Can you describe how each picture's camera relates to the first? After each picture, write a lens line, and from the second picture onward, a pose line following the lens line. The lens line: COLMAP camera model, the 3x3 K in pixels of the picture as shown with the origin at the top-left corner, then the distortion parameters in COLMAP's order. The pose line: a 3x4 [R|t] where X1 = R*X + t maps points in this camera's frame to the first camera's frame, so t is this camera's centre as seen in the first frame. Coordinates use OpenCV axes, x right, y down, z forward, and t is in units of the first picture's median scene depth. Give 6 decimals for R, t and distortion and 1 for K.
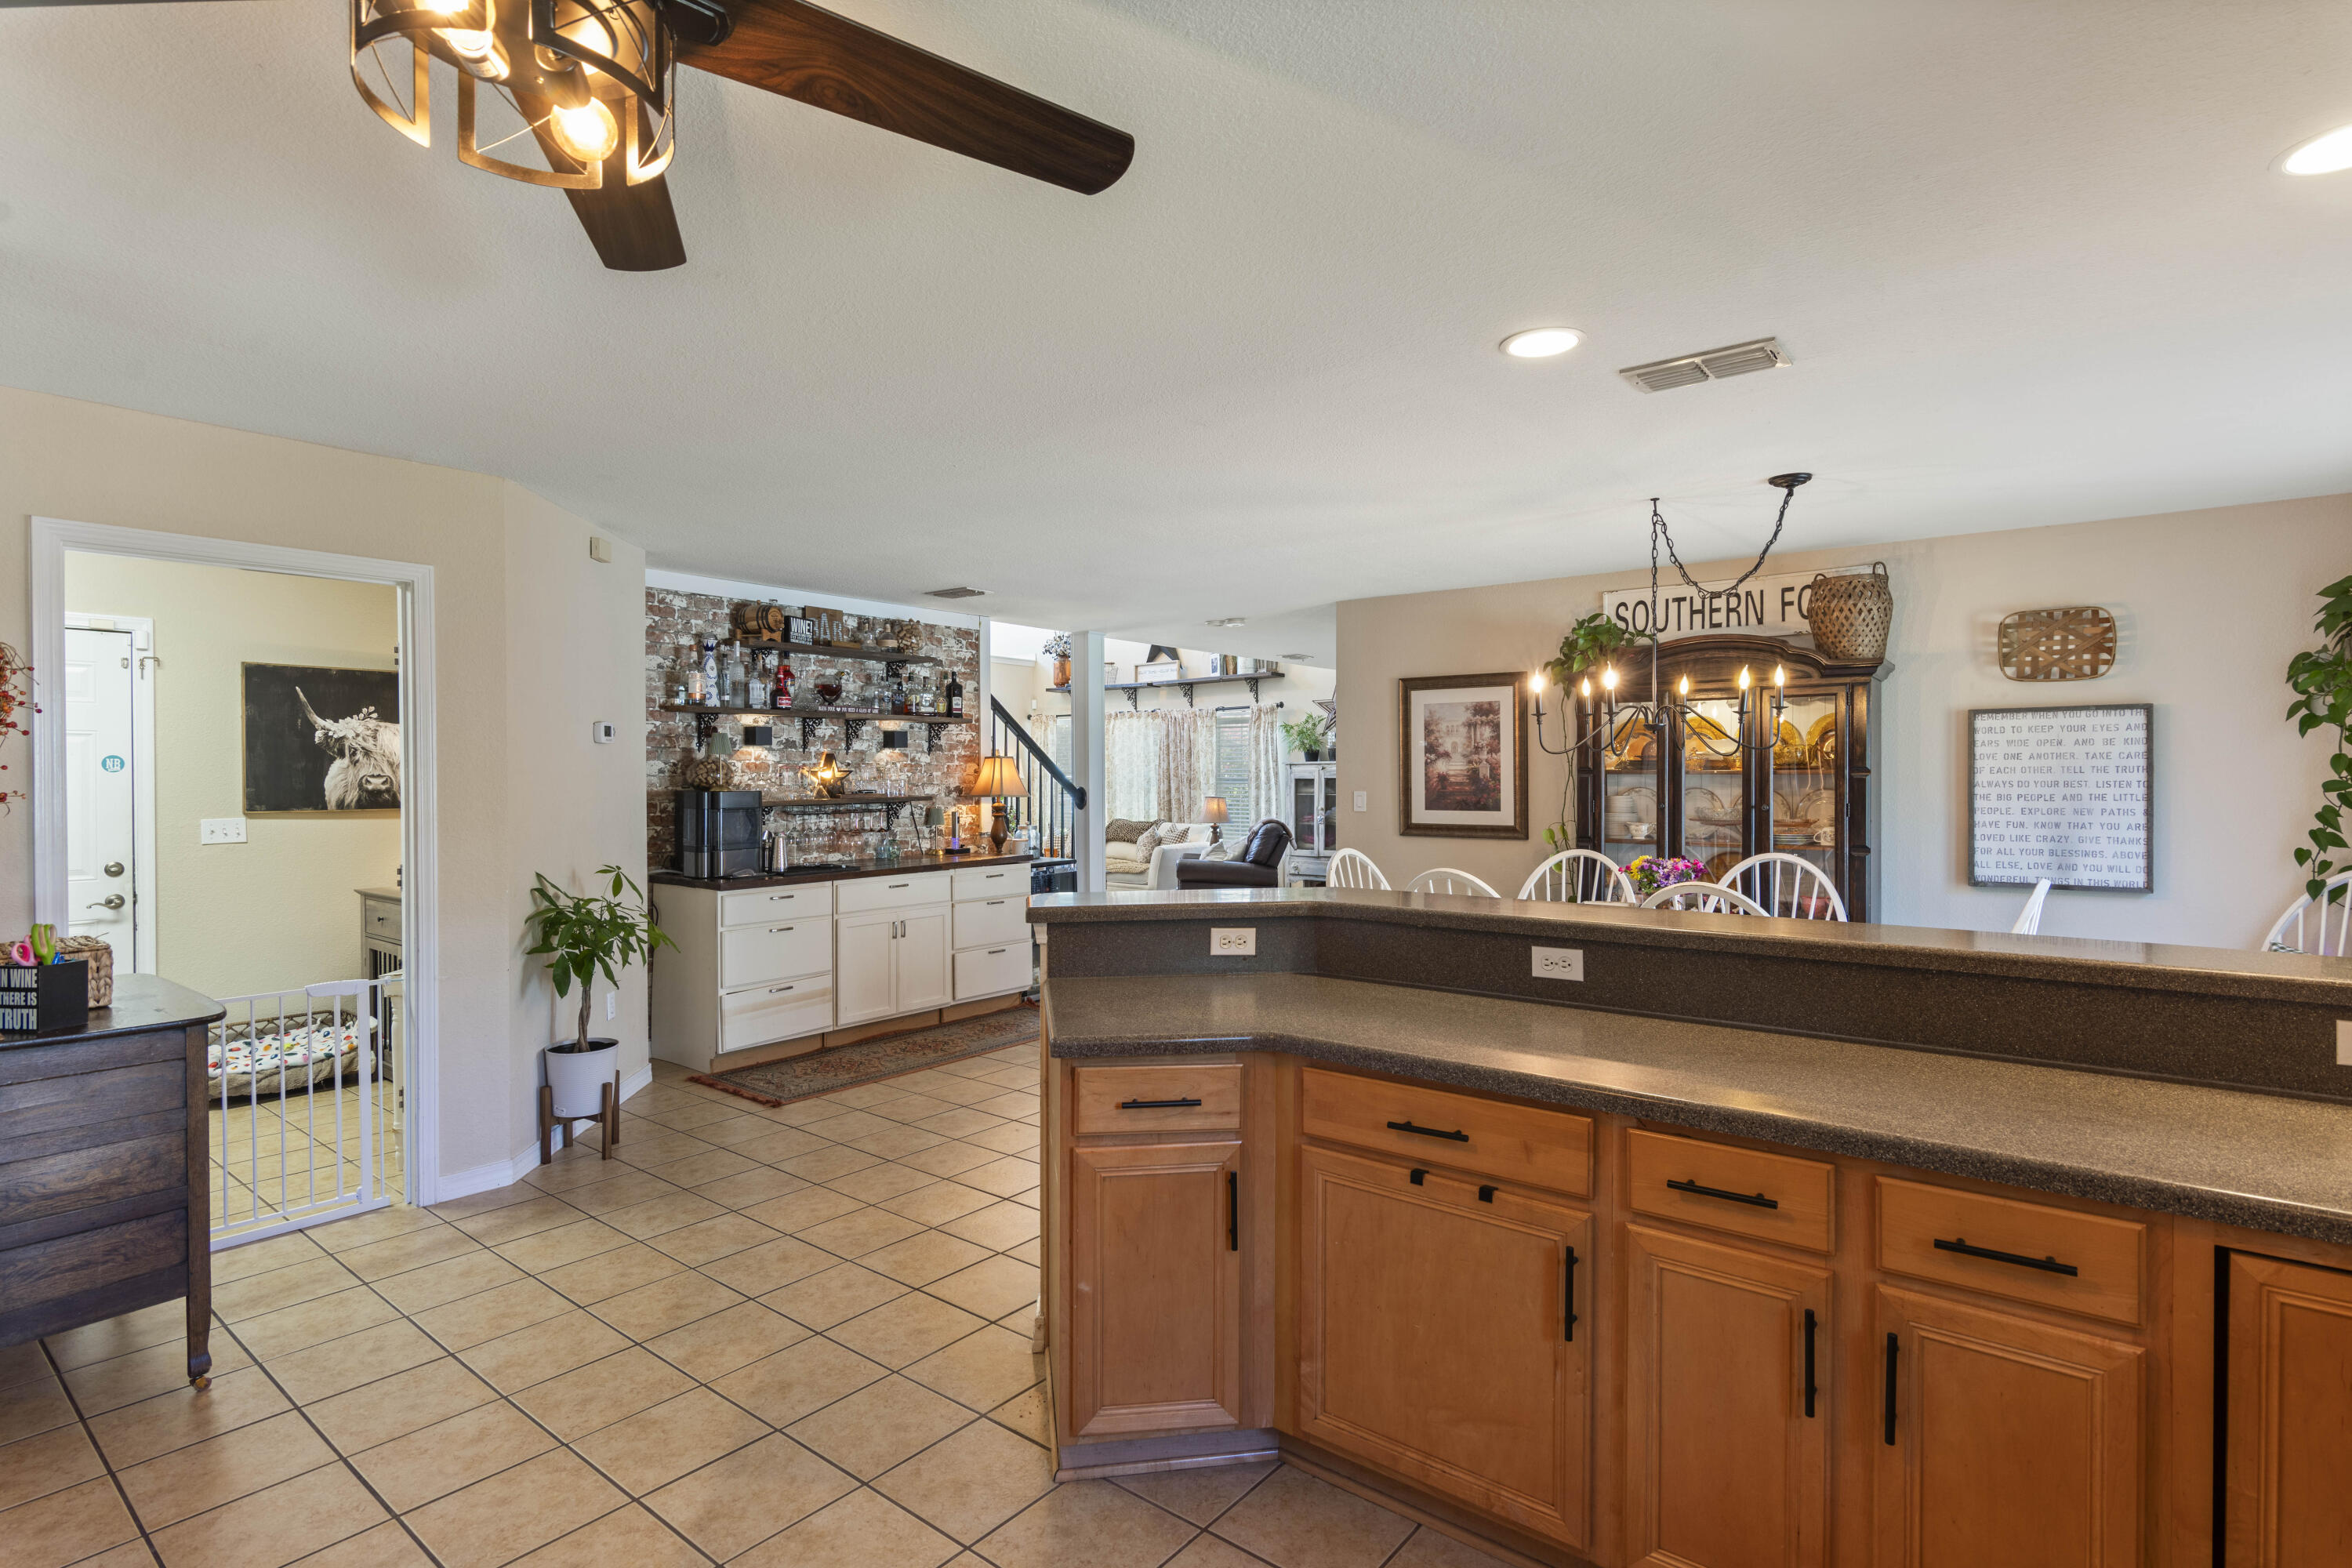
lens RADIAL K [[1175.7, 0, 1159.5], [0, 1175.7, 789.9], [0, 0, 1]] dist [0.000352, 0.000138]
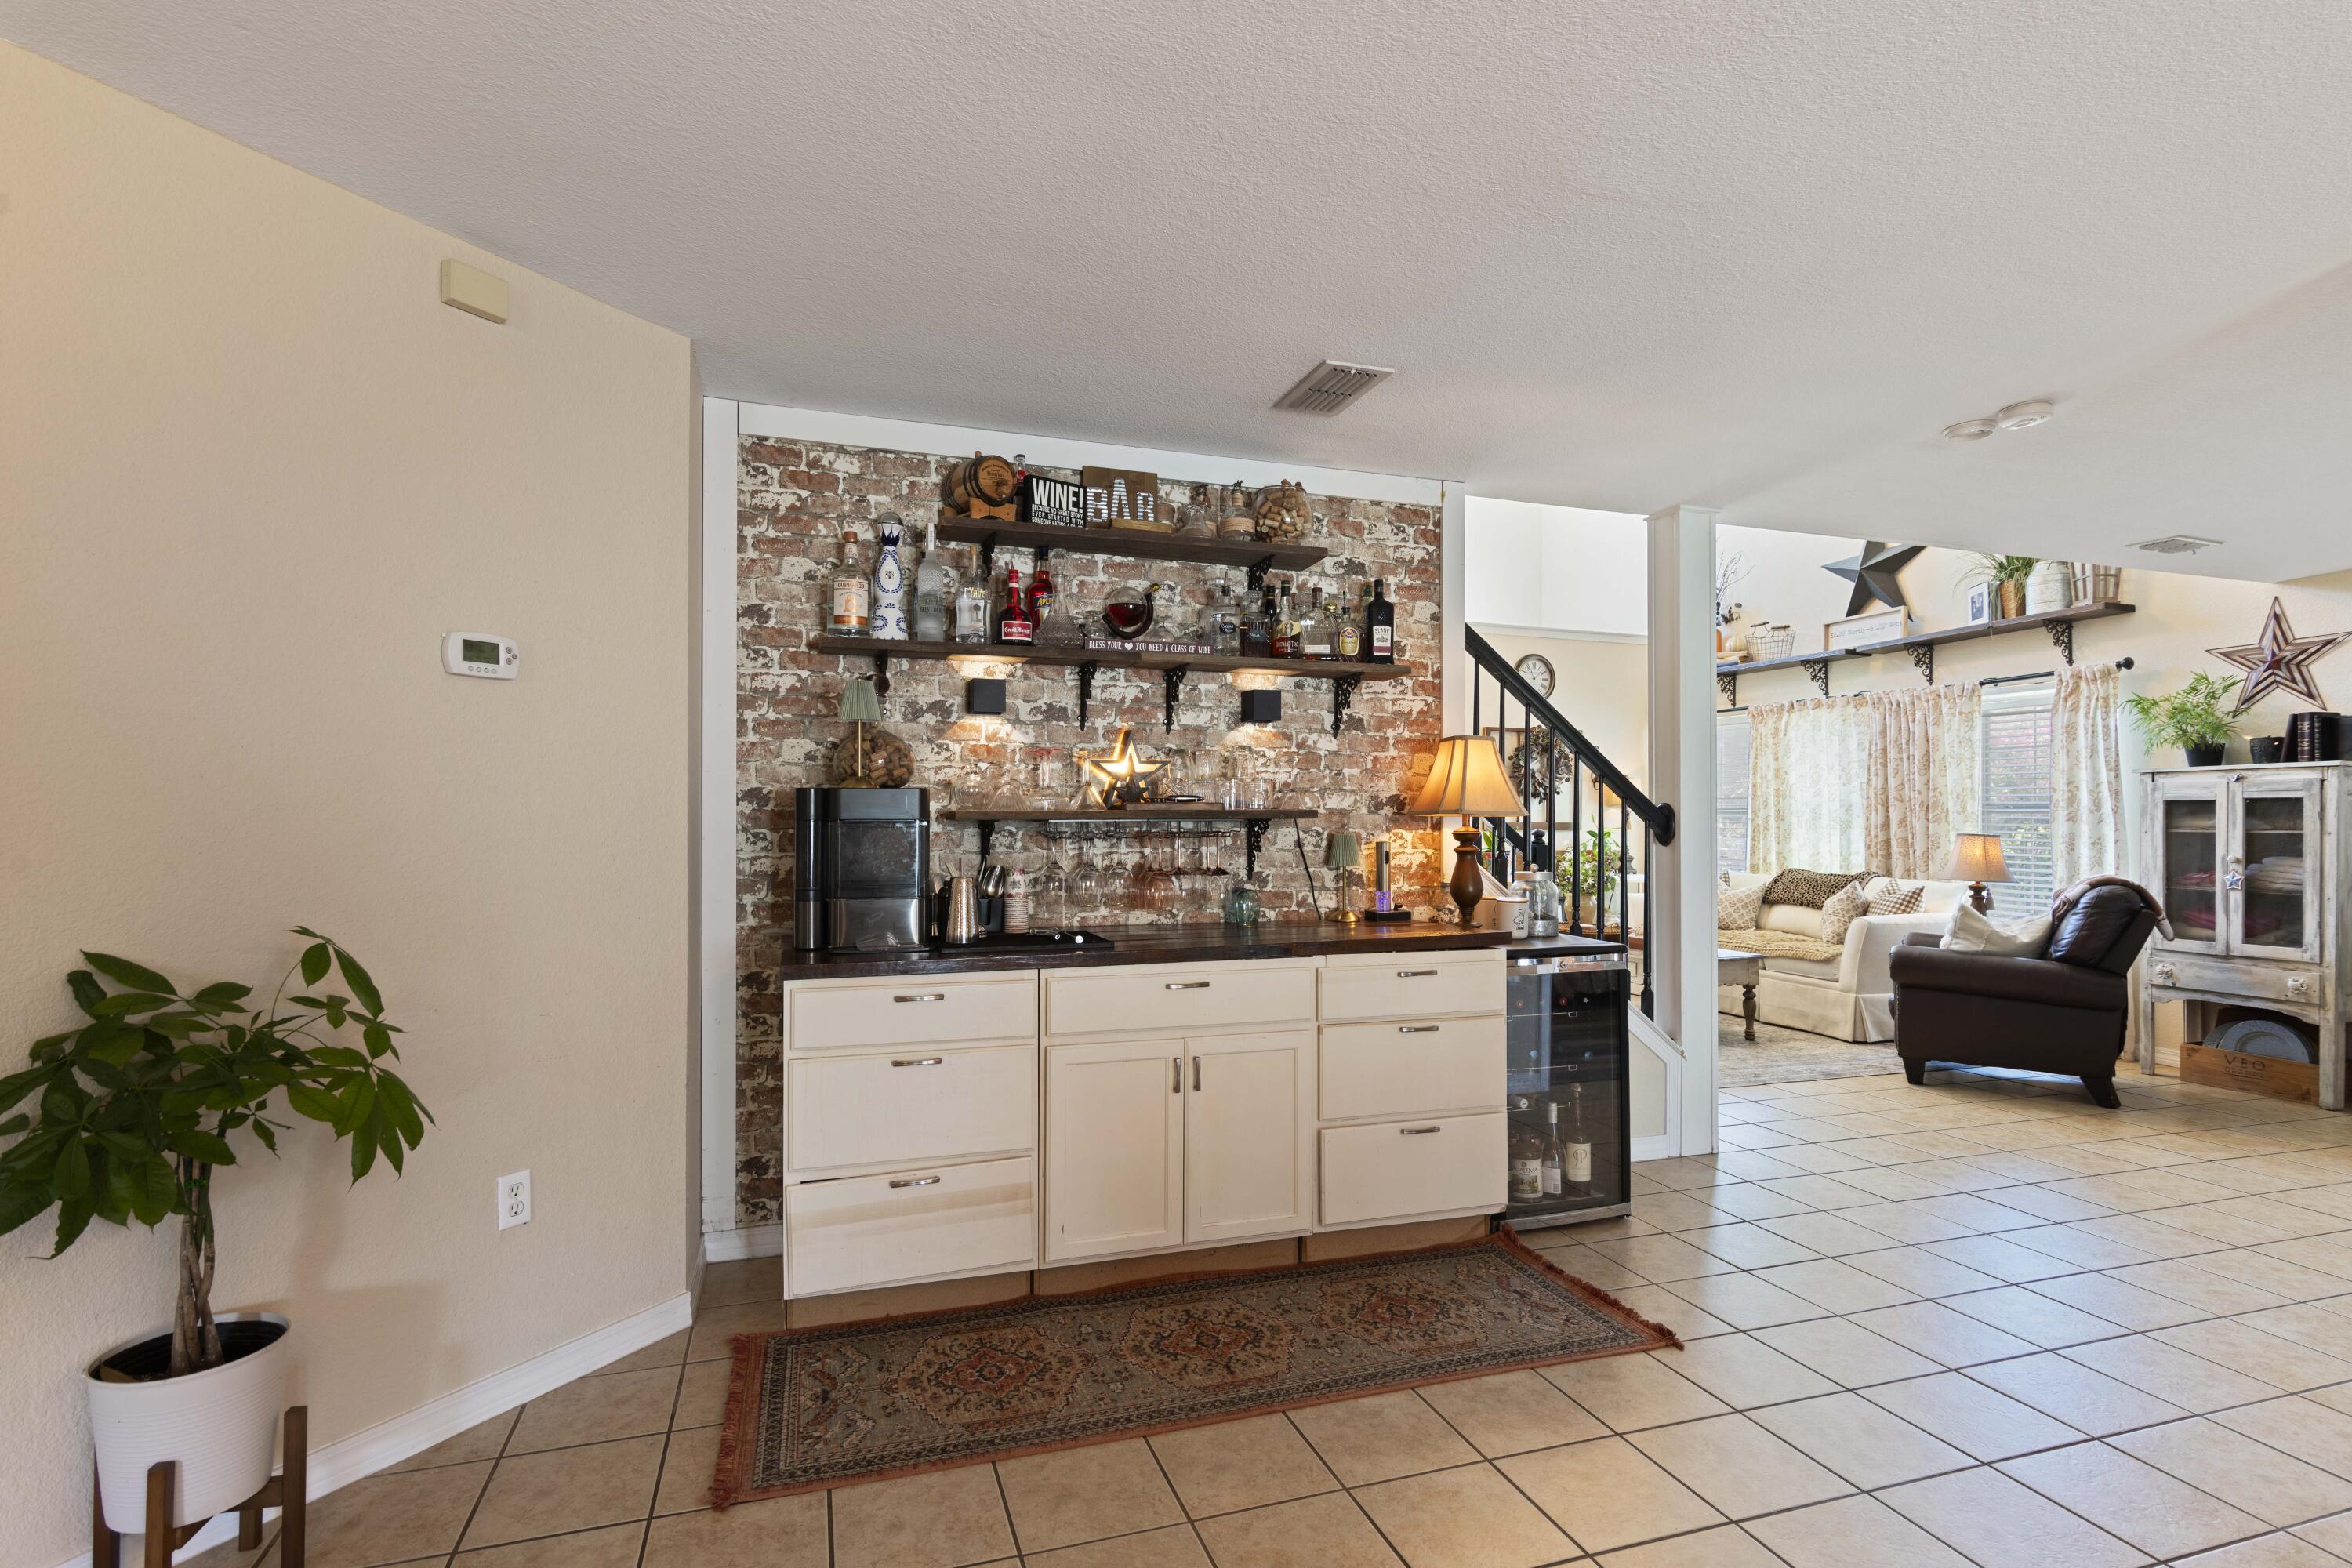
lens RADIAL K [[1170.6, 0, 1187.7], [0, 1170.6, 803.2], [0, 0, 1]] dist [0.001890, -0.000193]
pose [[0.851028, 0.000739, -0.525120, 0.030544], [-0.014806, 0.999635, -0.022589, 0.014260], [0.524912, 0.026999, 0.850728, 0.499869]]
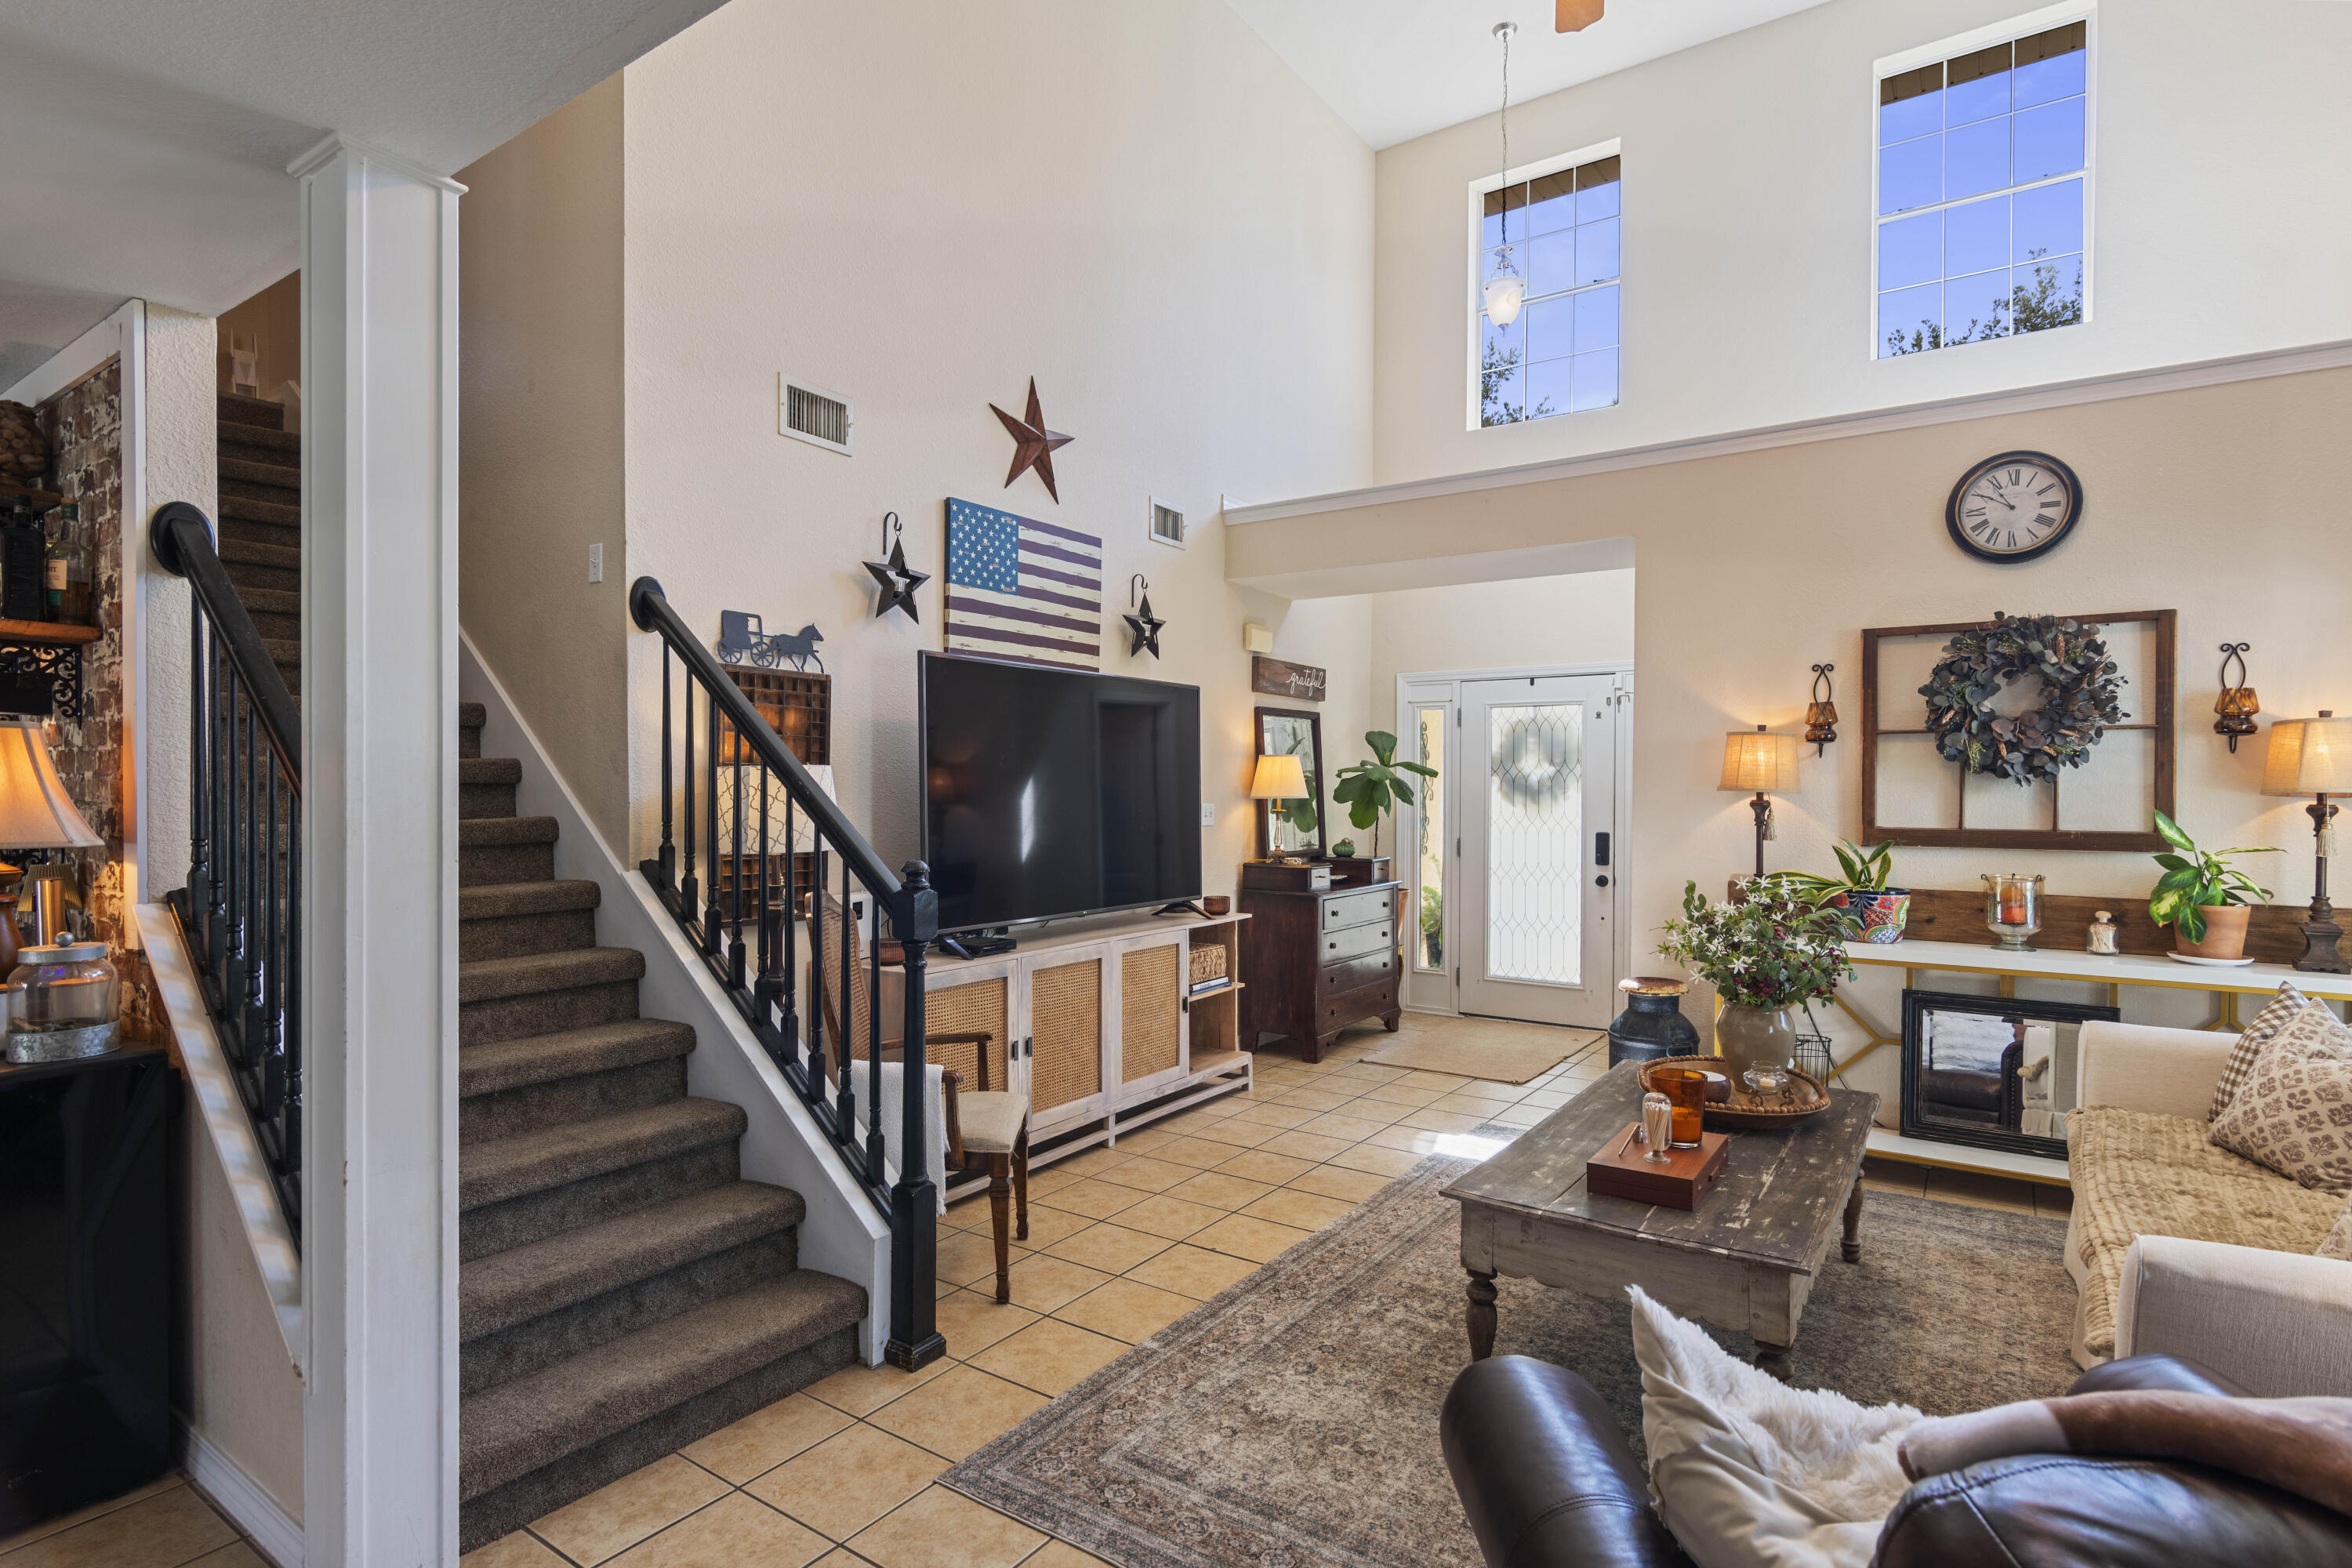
lens RADIAL K [[1191.6, 0, 1160.7], [0, 1191.6, 795.5], [0, 0, 1]] dist [0.004483, -0.000707]
pose [[0.076022, 0.010593, -0.997050, 0.217220], [-0.014692, 0.999847, 0.009503, -0.014116], [0.996998, 0.013926, 0.076166, 1.282291]]
